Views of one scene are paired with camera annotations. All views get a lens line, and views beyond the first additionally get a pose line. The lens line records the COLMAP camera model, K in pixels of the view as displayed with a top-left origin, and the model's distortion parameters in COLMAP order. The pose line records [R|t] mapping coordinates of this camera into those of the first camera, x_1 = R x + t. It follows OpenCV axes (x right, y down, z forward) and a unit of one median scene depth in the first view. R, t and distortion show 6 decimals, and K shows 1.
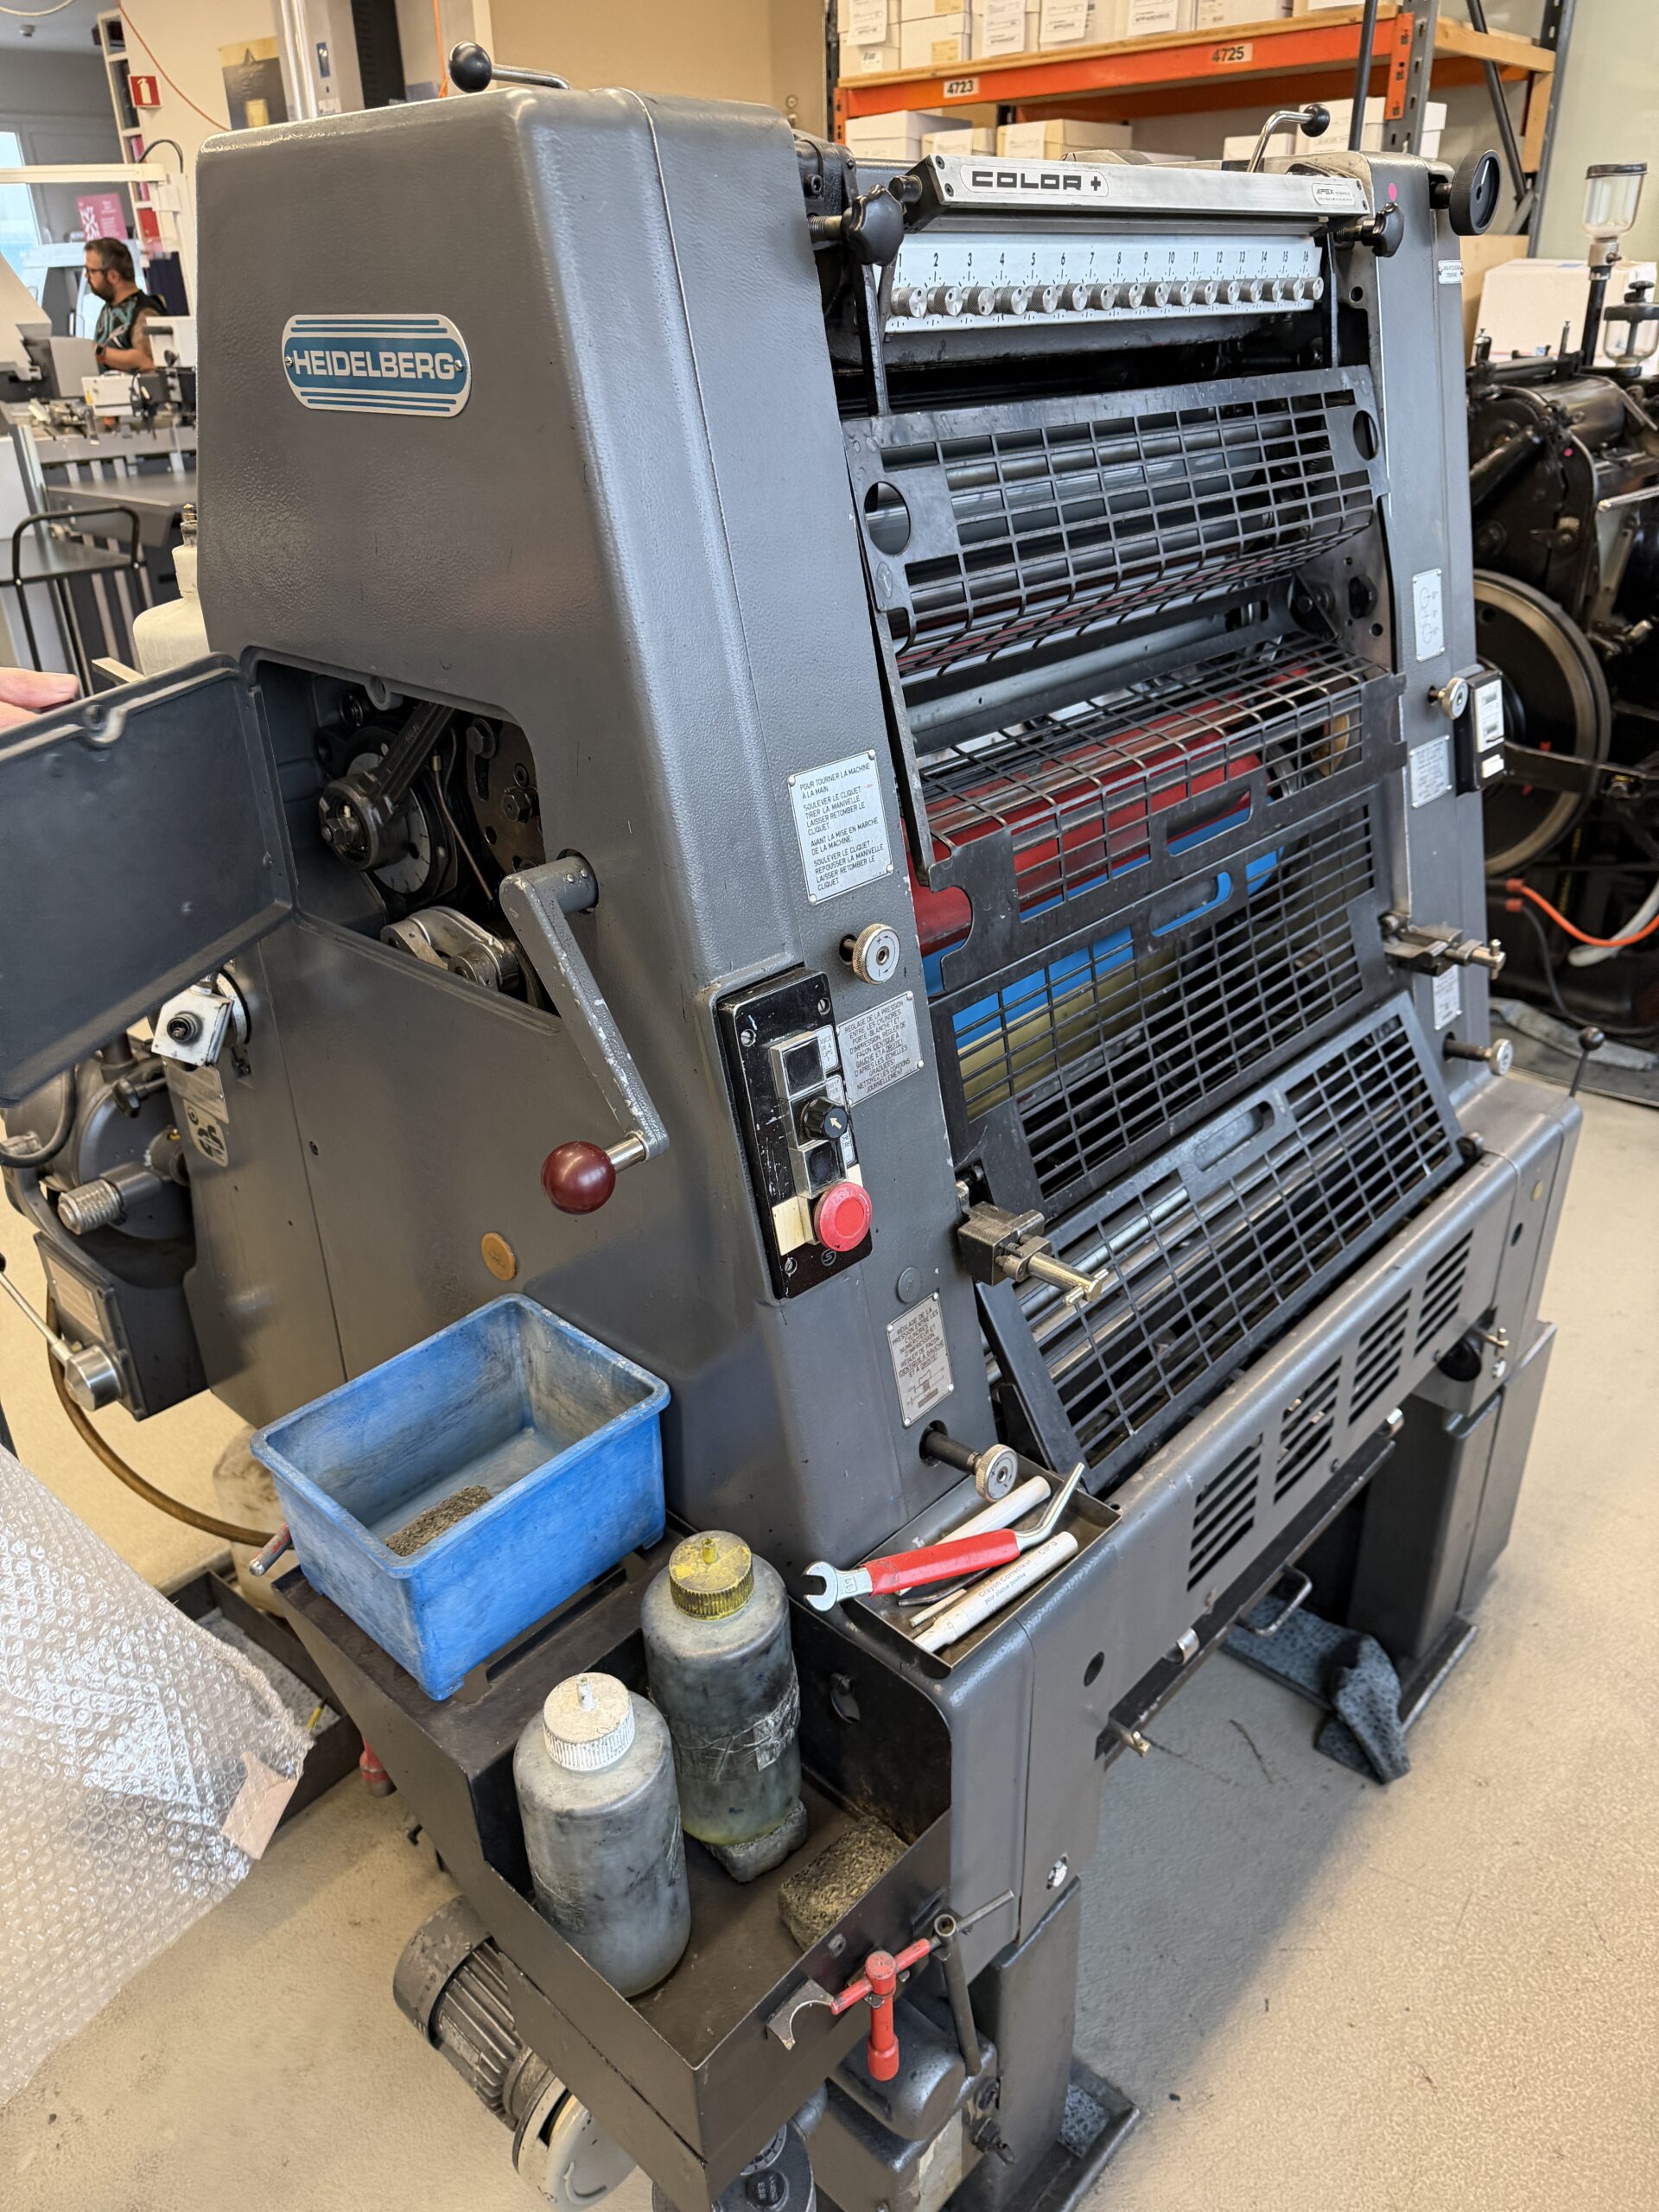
lens RADIAL K [[1596.9, 0, 864.4], [0, 1596.9, 1070.2], [0, 0, 1]] dist [-0.000419, -0.001646]
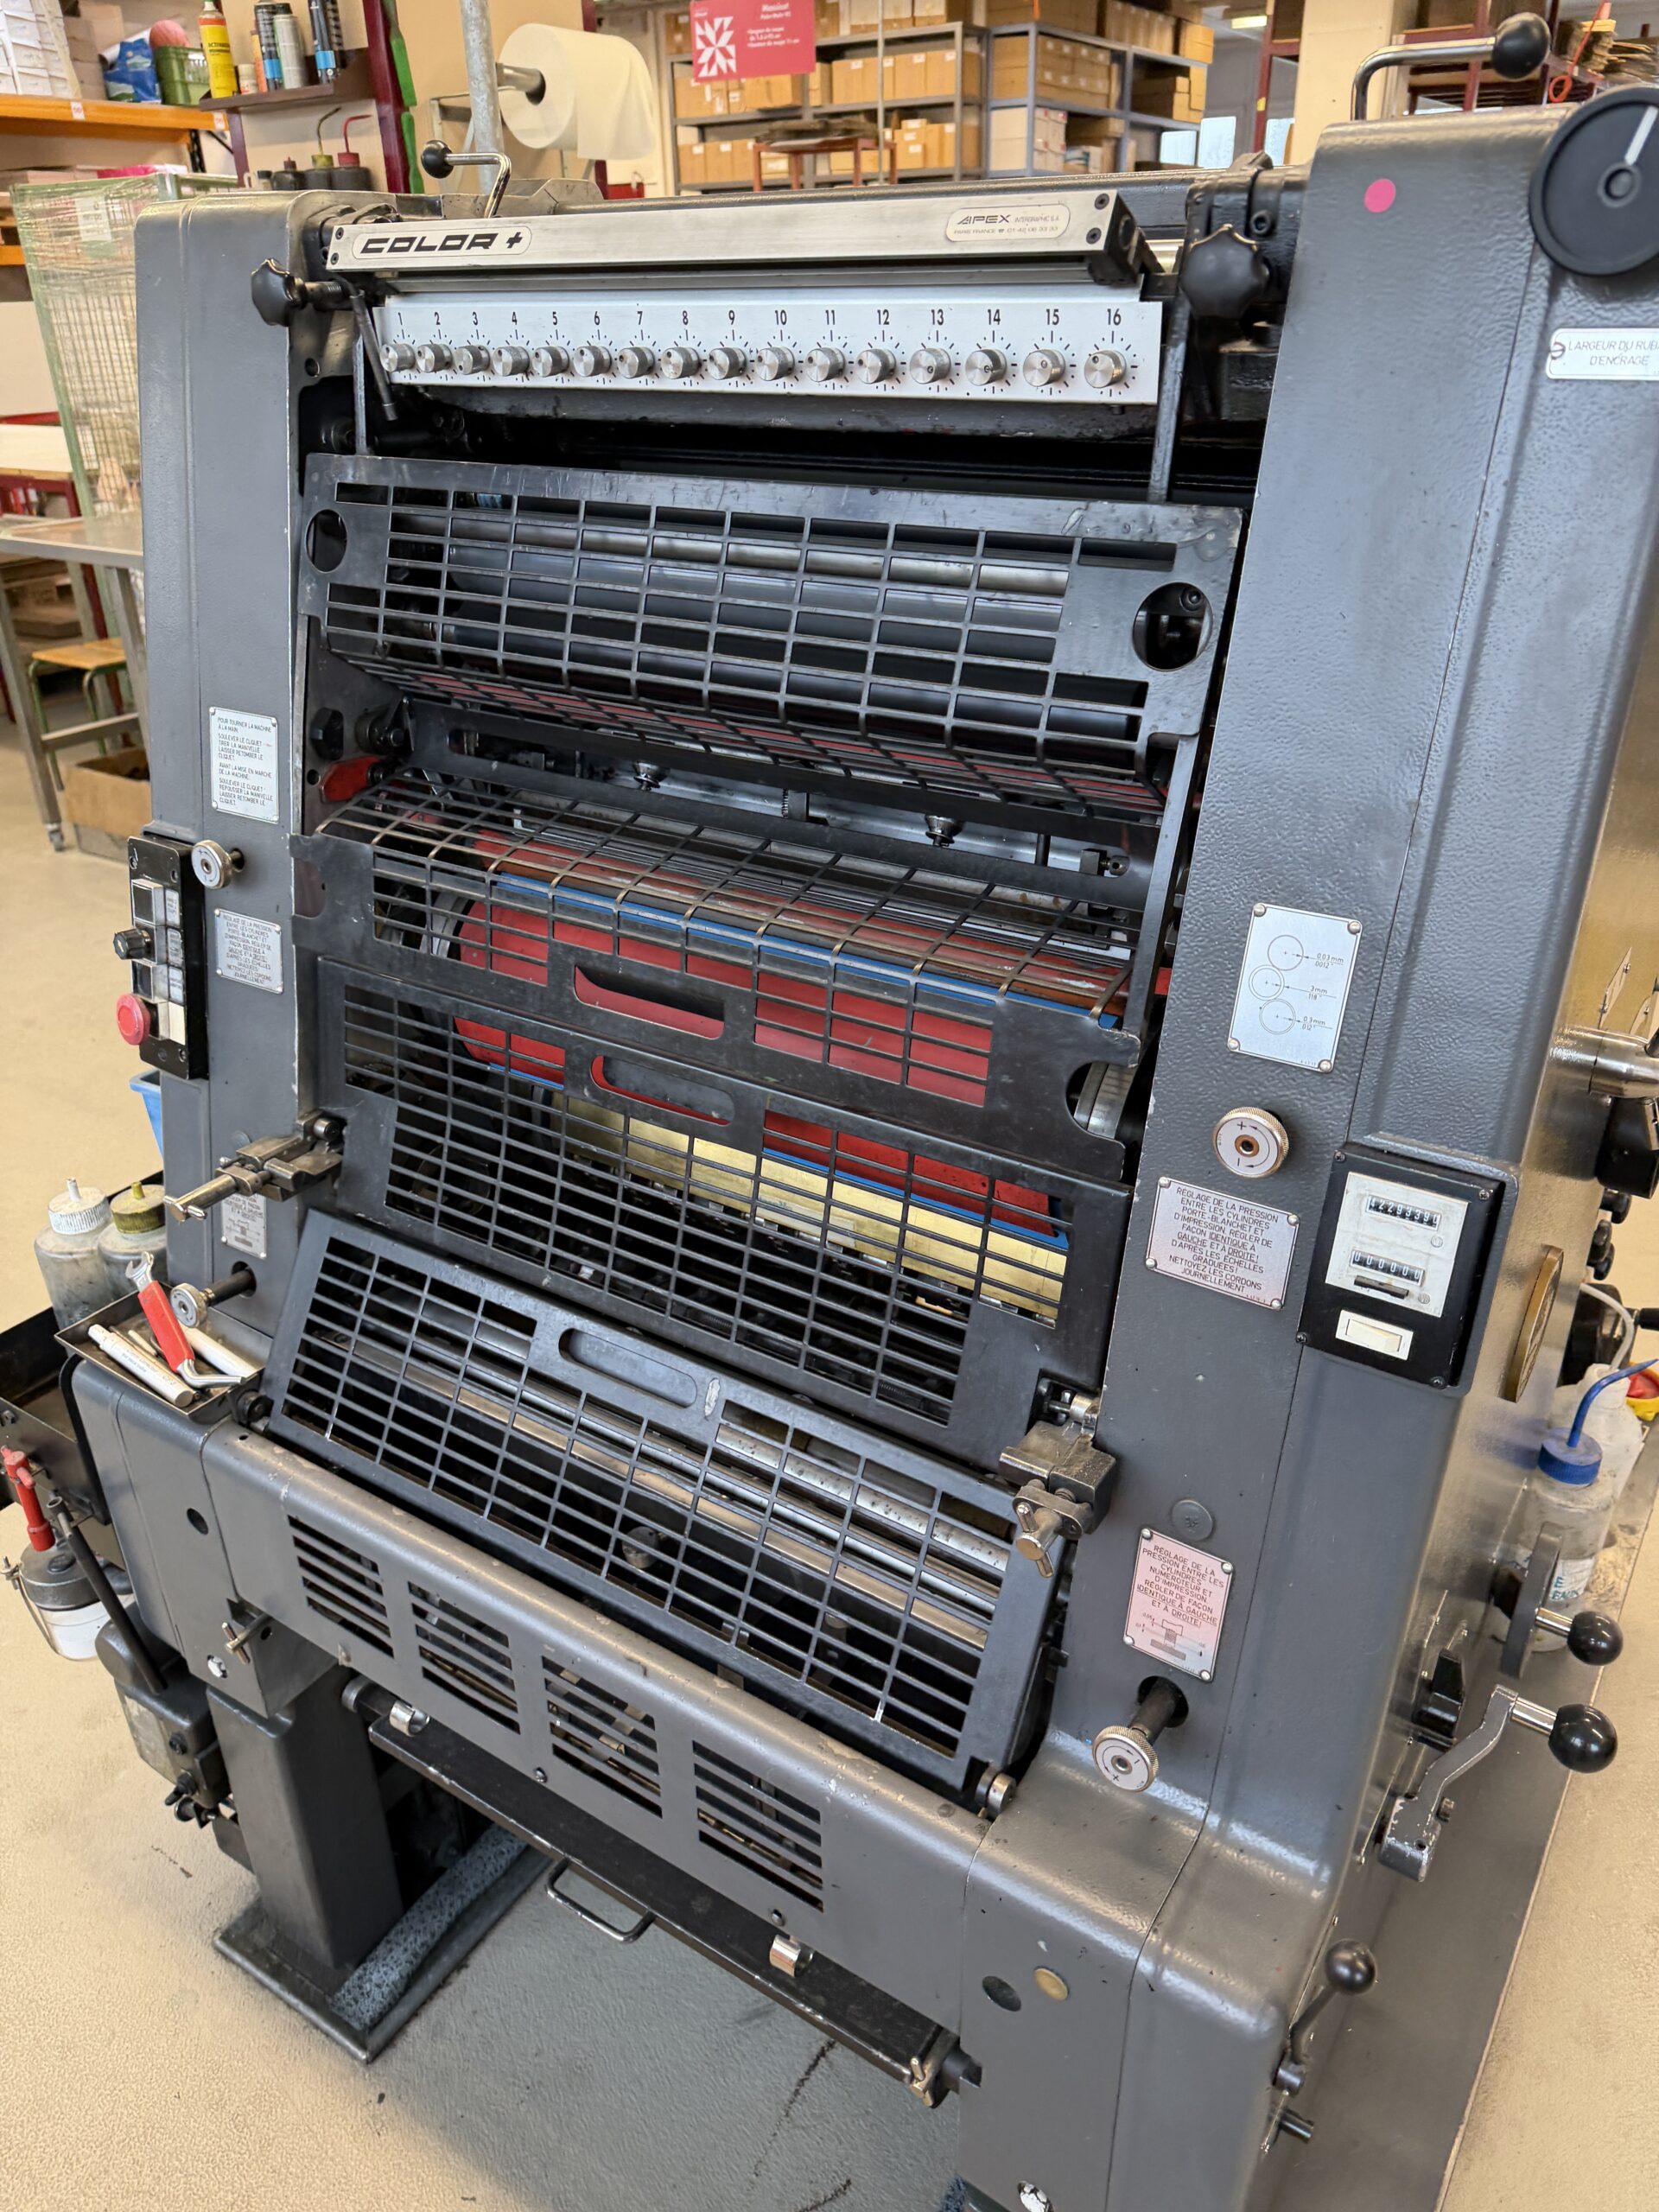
lens RADIAL K [[1584.5, 0, 829.5], [0, 1584.5, 1106.0], [0, 0, 1]] dist [0.001382, -0.007498]
pose [[0.149007, 0.463641, -0.873404, 1.078265], [-0.438274, 0.822735, 0.361971, -0.496385], [0.886404, 0.328854, 0.325795, 0.918986]]
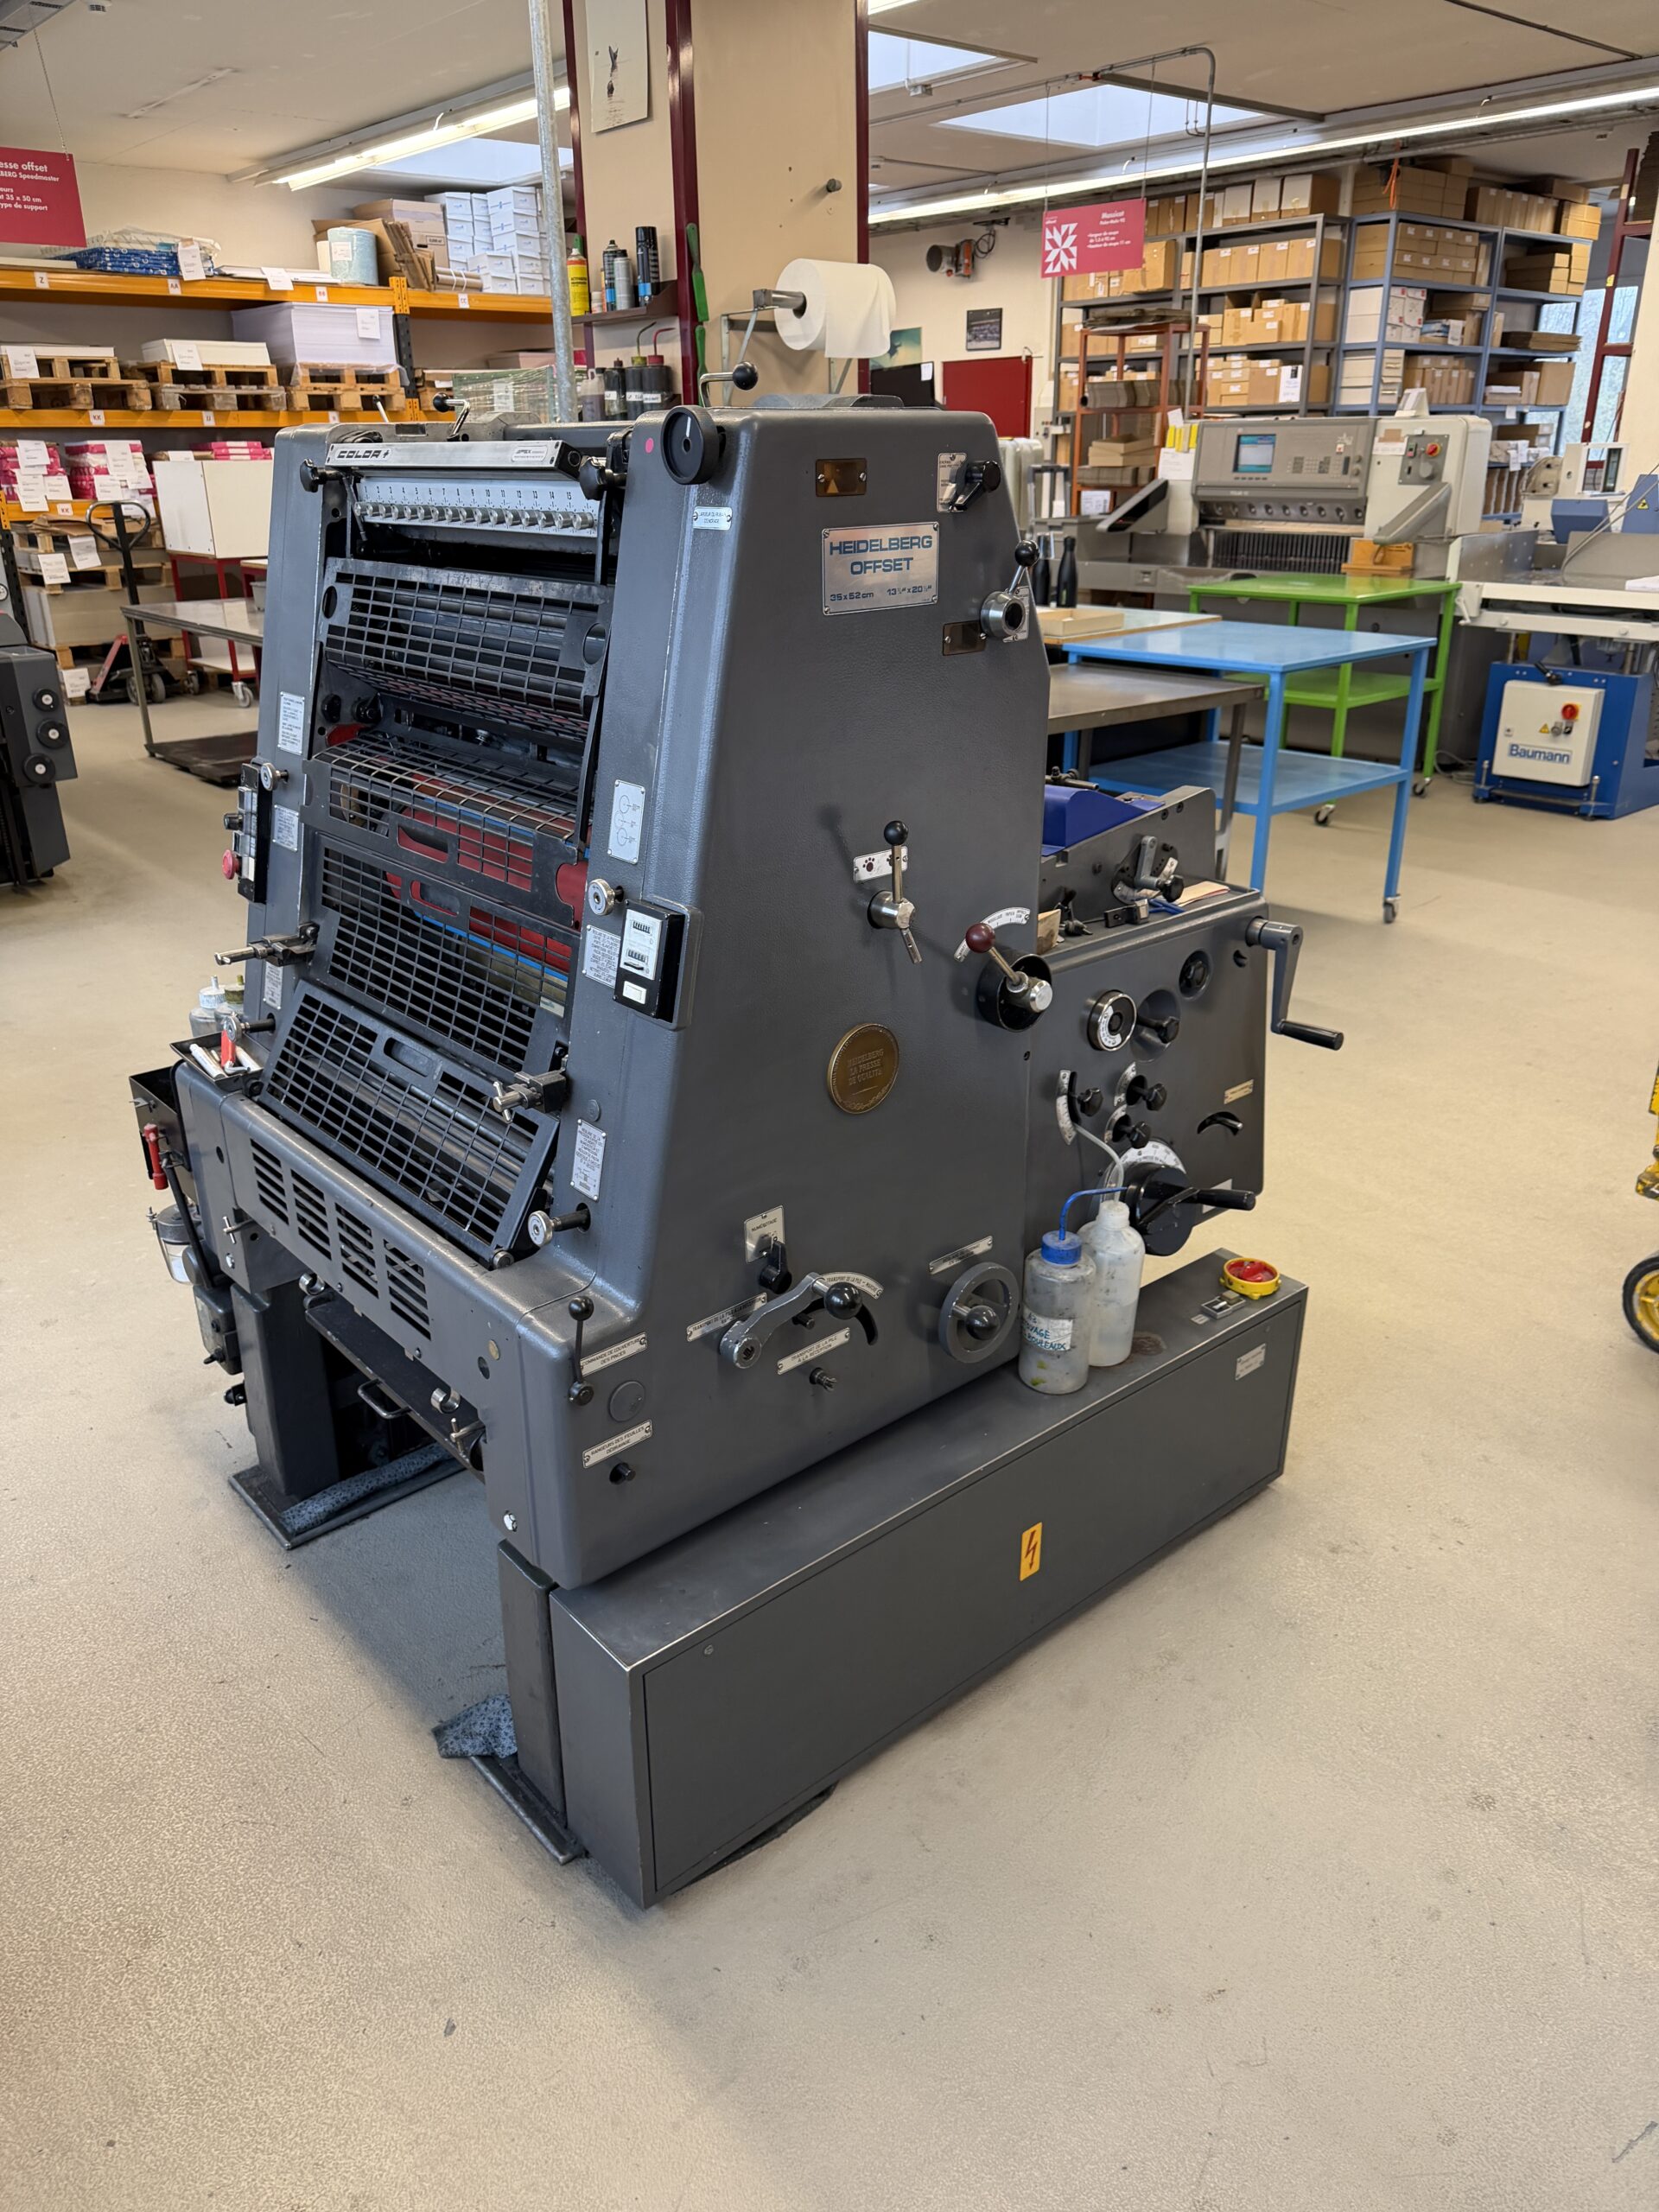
lens RADIAL K [[1572.3, 0, 801.6], [0, 1572.3, 1079.6], [0, 0, 1]] dist [0.028632, -0.040388]
pose [[-0.137059, 0.381370, -0.914206, 1.822400], [-0.439627, 0.803622, 0.401149, -0.822876], [0.887662, 0.456890, 0.057517, 1.480897]]
